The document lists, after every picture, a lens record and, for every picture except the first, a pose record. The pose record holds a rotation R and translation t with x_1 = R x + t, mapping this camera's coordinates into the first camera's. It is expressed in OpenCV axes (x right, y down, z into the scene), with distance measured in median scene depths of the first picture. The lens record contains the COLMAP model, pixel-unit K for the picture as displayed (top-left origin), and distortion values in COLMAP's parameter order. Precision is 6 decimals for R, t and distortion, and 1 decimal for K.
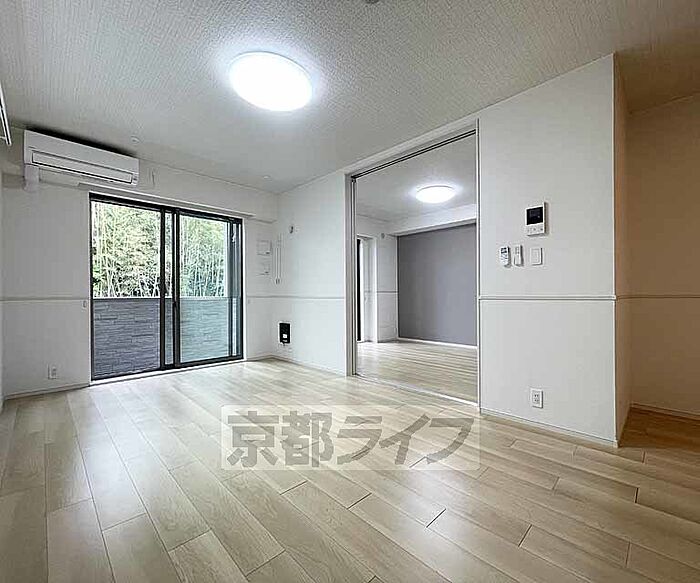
lens RADIAL K [[312.2, 0, 356.6], [0, 312.2, 291.7], [0, 0, 1]] dist [-0.001716, -0.000019]
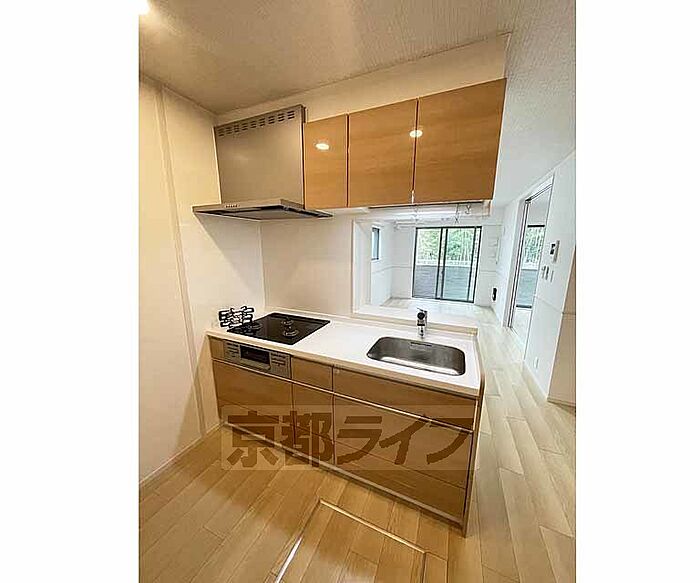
lens RADIAL K [[246.5, 0, 350.0], [0, 246.5, 291.5], [0, 0, 1]] dist [0.000159, 0.000023]
pose [[0.361759, 0.179738, -0.914781, 0.746317], [-0.003359, 0.981484, 0.191515, -0.143377], [0.932266, -0.066209, 0.355664, -0.222396]]
